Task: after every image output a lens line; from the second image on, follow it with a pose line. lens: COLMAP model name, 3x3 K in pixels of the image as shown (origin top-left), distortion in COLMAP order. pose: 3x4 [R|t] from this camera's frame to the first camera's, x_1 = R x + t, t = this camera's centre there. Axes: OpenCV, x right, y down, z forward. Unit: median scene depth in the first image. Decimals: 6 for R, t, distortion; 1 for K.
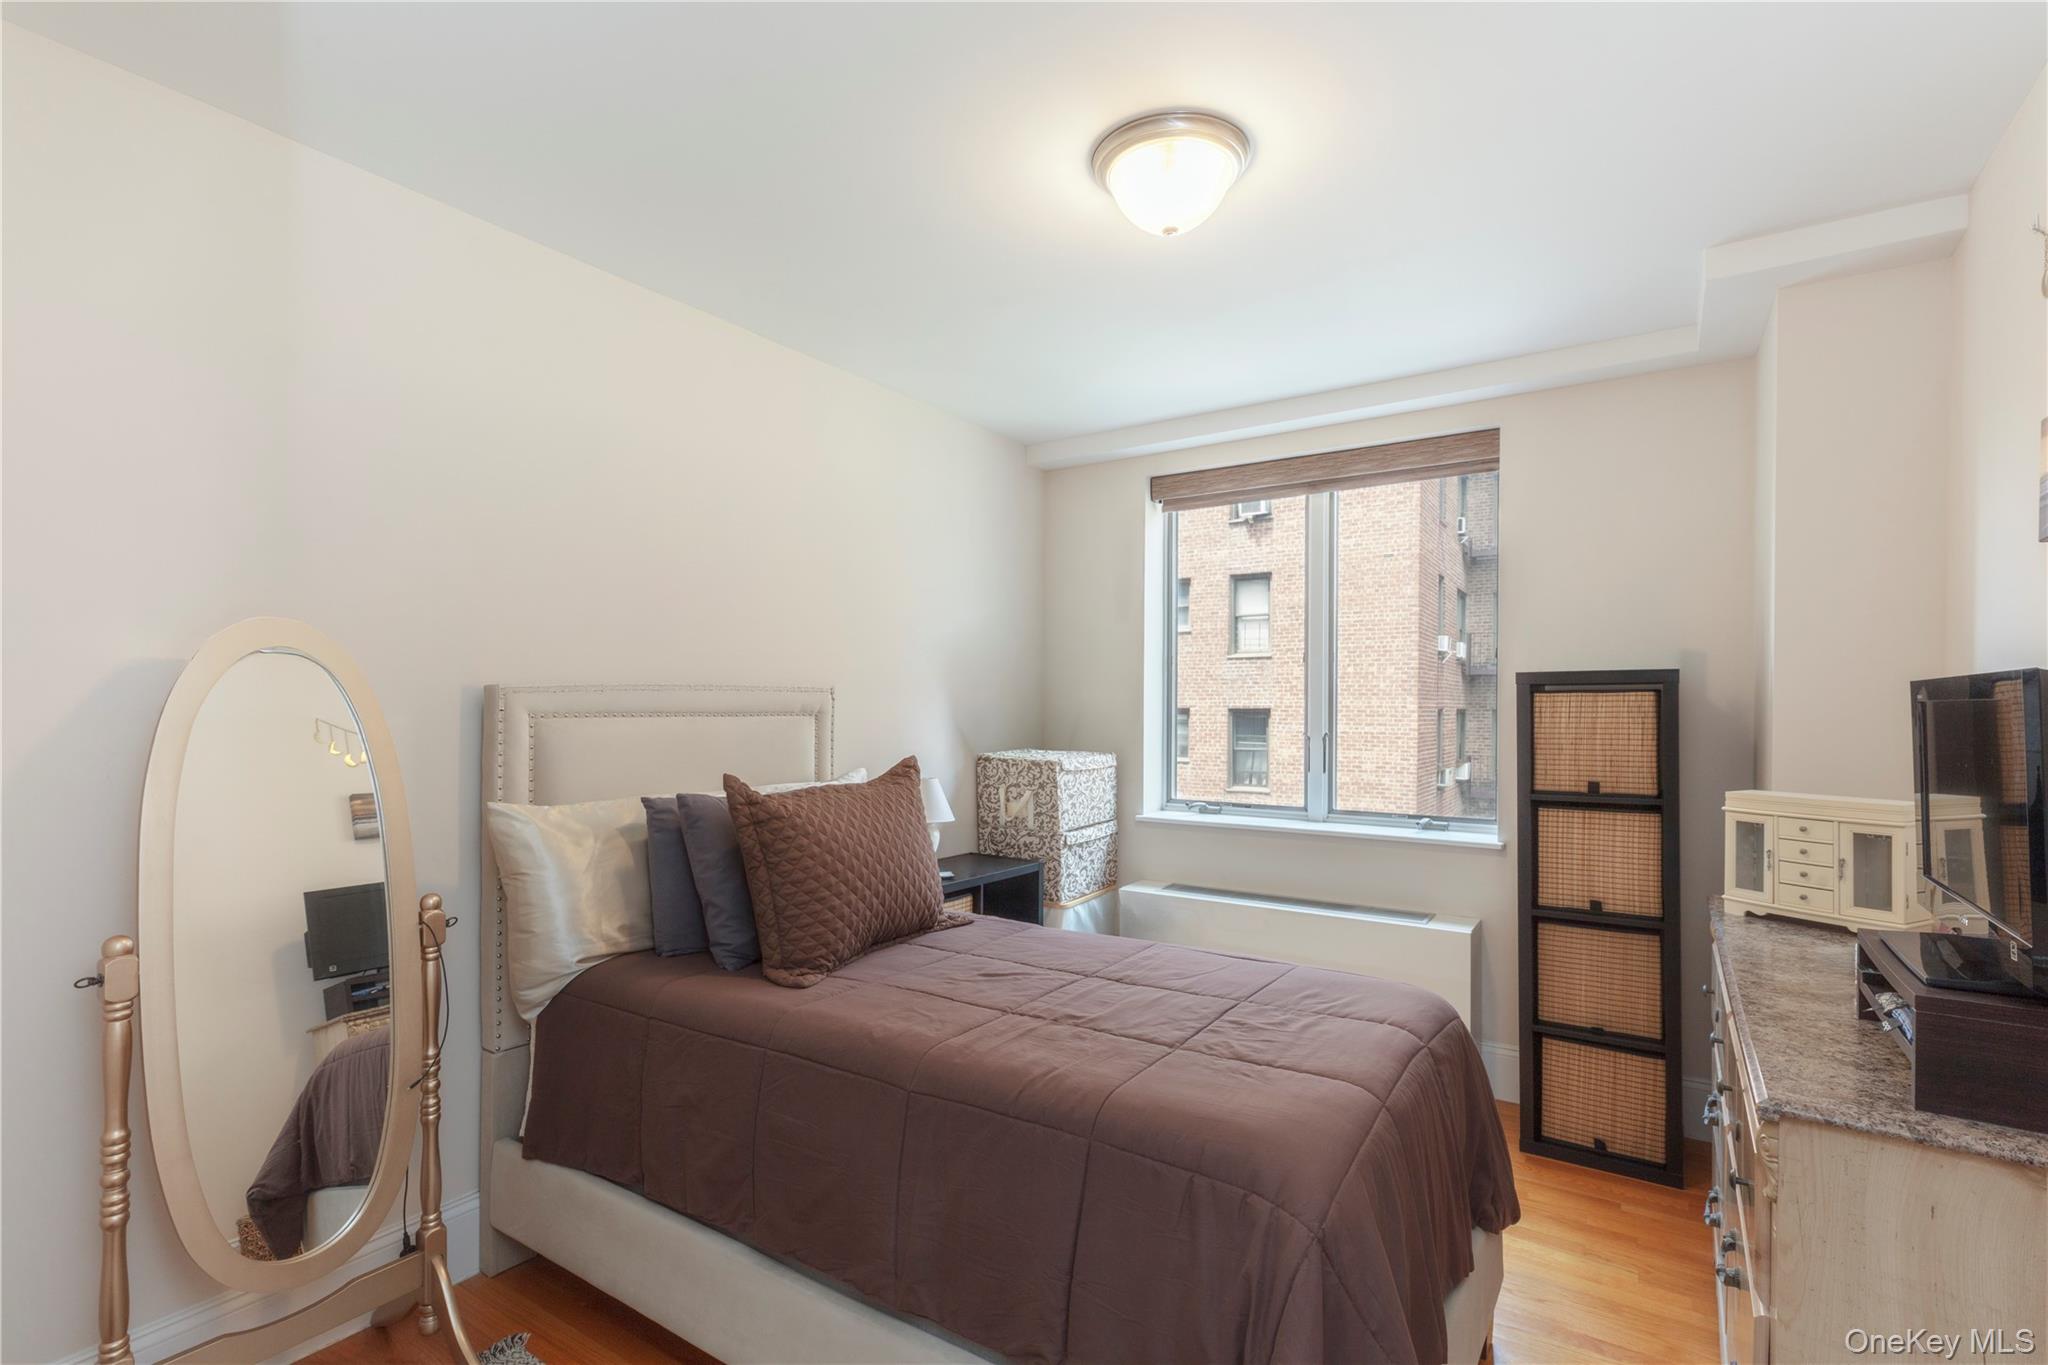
lens RADIAL K [[915.0, 0, 1025.6], [0, 915.0, 689.7], [0, 0, 1]] dist [0.000225, -0.000309]
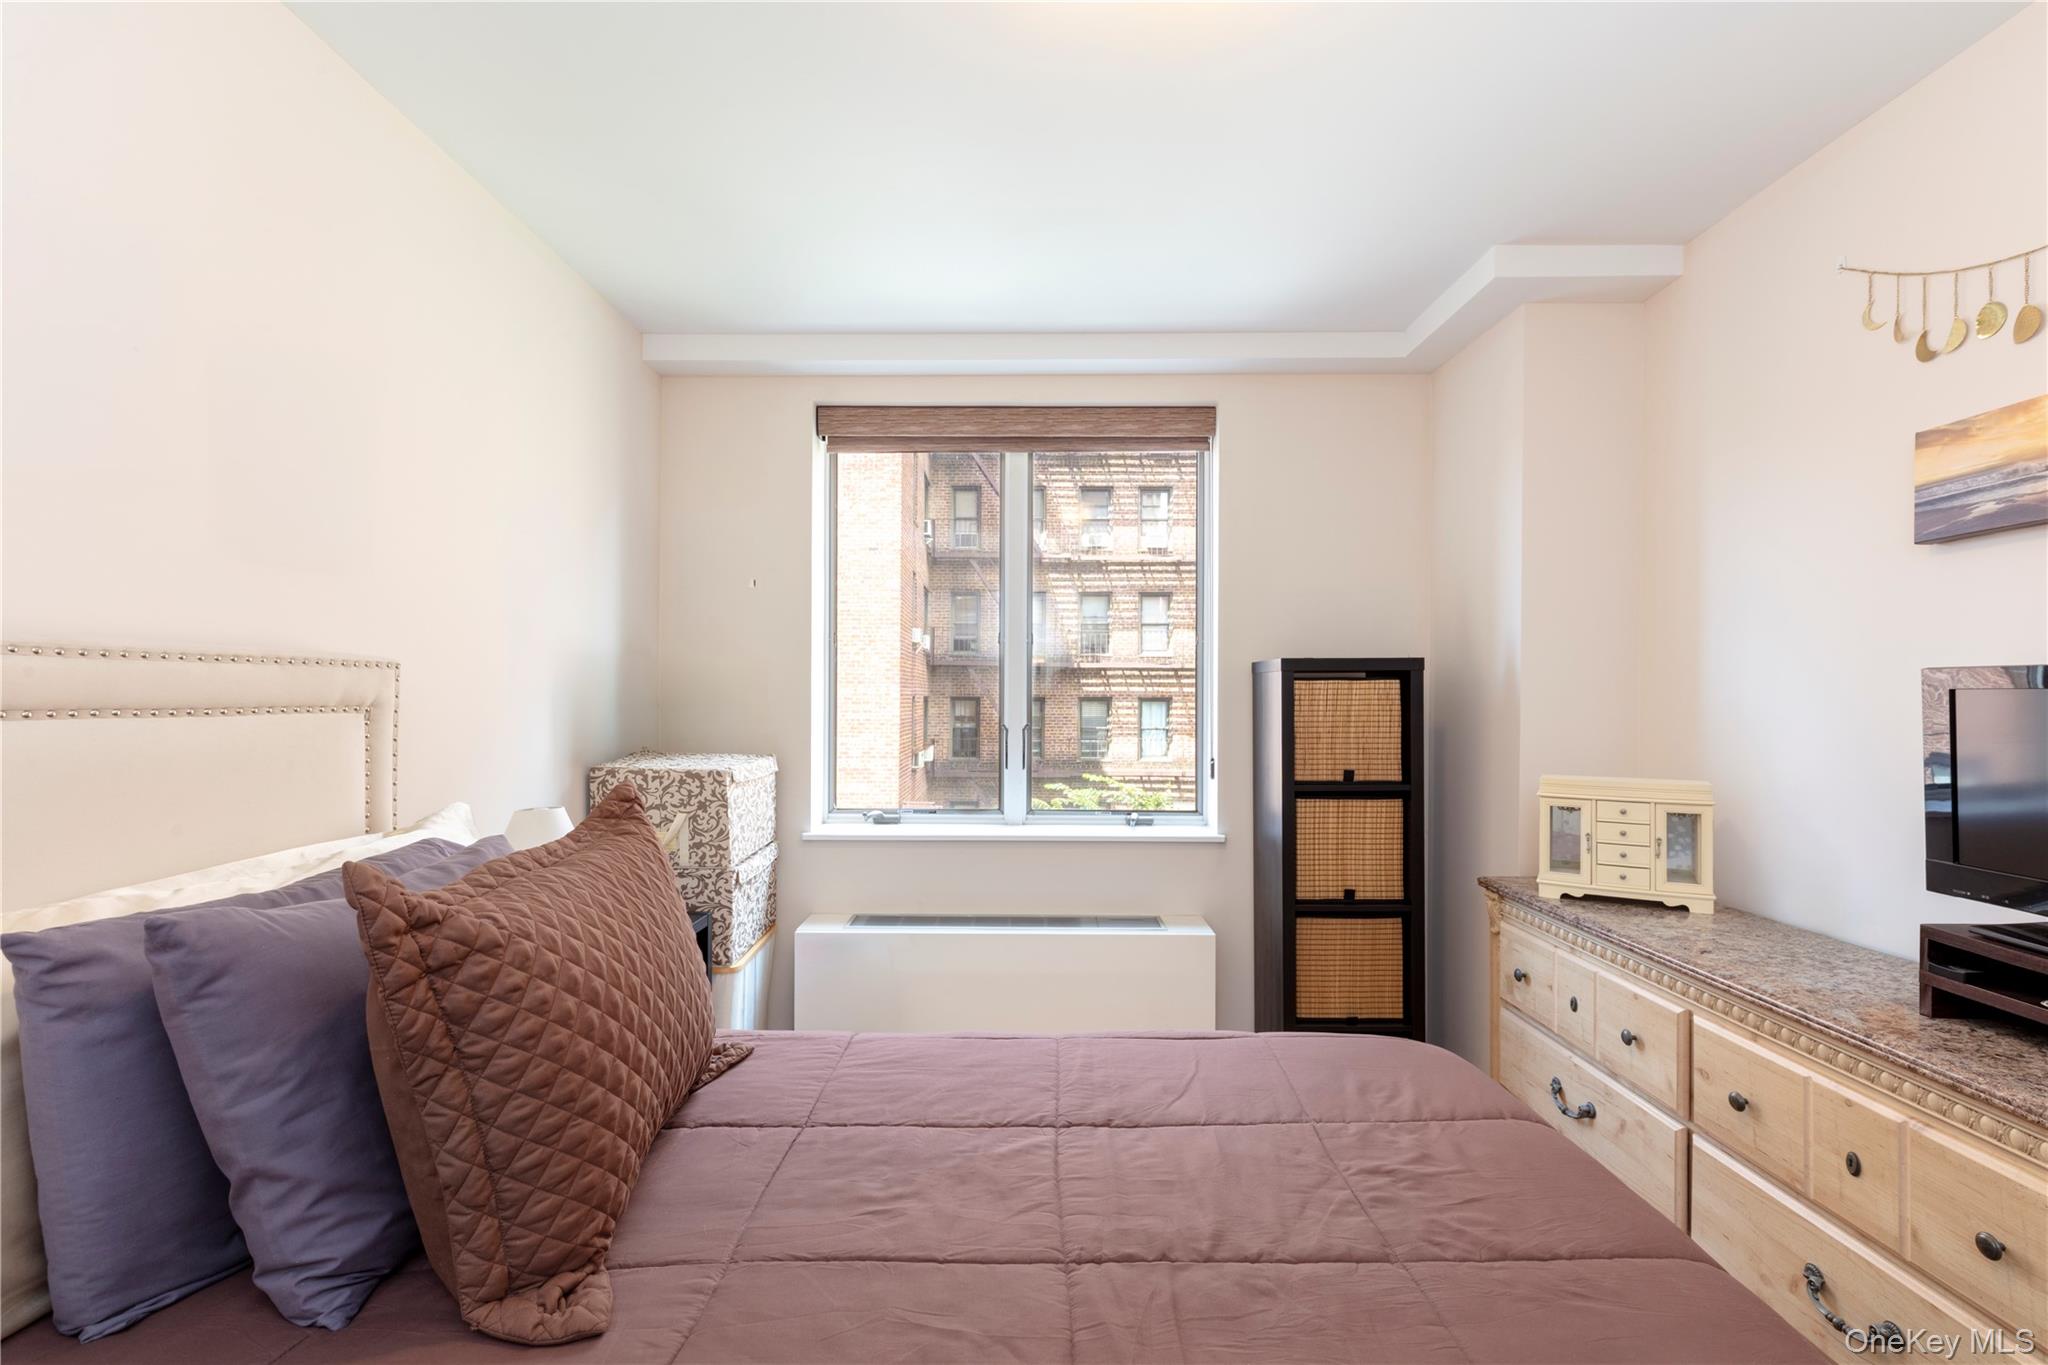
lens RADIAL K [[915.0, 0, 1025.6], [0, 915.0, 689.7], [0, 0, 1]] dist [0.000225, -0.000309]
pose [[0.843079, 0.001993, 0.537786, -0.200116], [-0.009302, 0.999898, 0.010877, 0.005824], [-0.537709, -0.014173, 0.843011, 0.341669]]
